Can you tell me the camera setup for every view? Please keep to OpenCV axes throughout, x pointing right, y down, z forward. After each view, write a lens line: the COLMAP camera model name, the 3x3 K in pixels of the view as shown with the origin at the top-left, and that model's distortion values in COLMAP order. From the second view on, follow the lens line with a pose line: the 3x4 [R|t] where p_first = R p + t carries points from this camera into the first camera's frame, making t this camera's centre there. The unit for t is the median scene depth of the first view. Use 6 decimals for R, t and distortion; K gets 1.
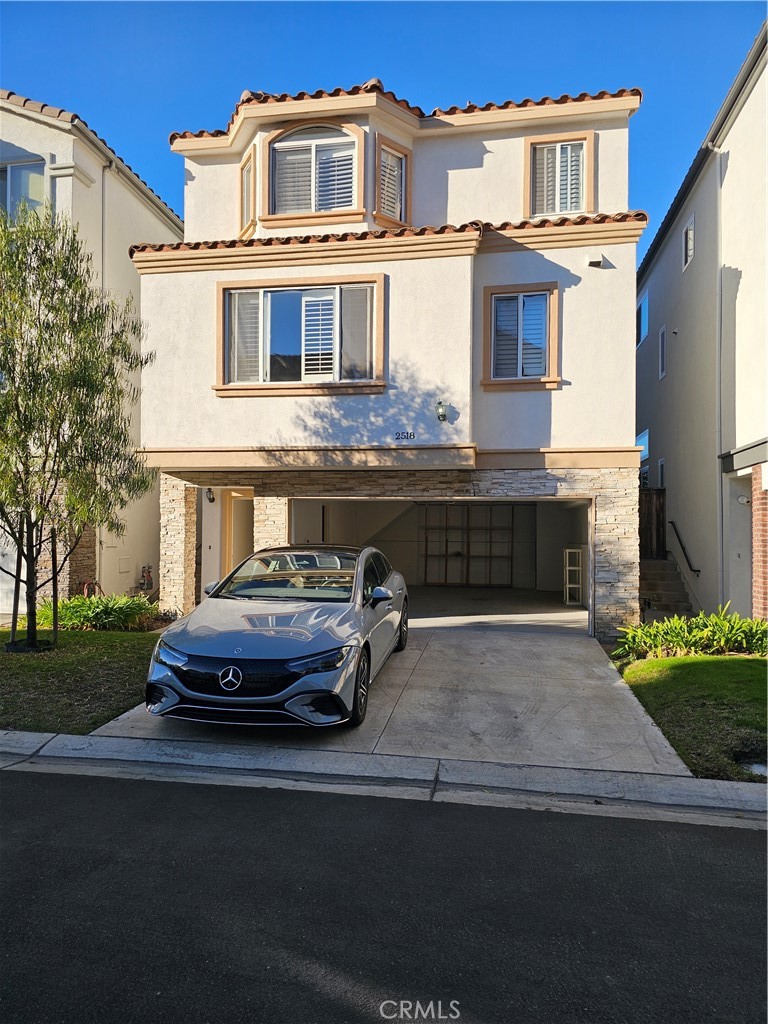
lens RADIAL K [[682.8, 0, 382.6], [0, 682.8, 532.3], [0, 0, 1]] dist [0.078530, -0.082461]
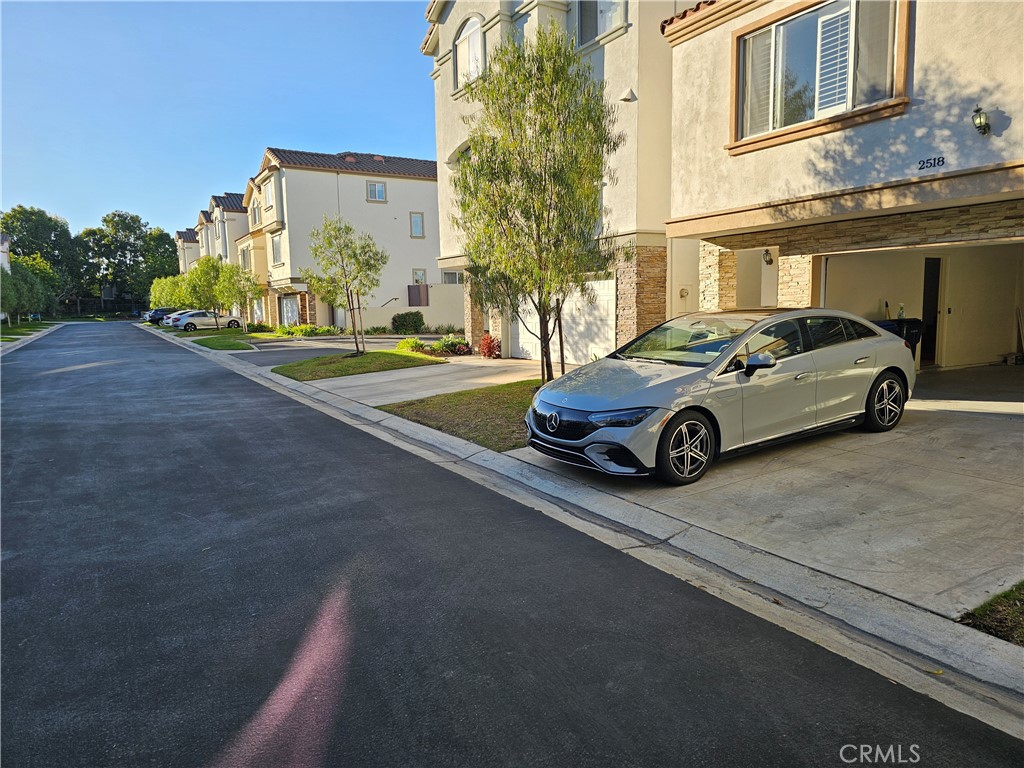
lens RADIAL K [[682.8, 0, 509.6], [0, 682.8, 390.7], [0, 0, 1]] dist [0.078530, -0.082461]
pose [[0.647509, 0.074490, -0.758408, 0.338753], [0.026089, 0.992461, 0.119752, 0.008301], [0.761611, -0.097327, 0.640684, 0.102460]]
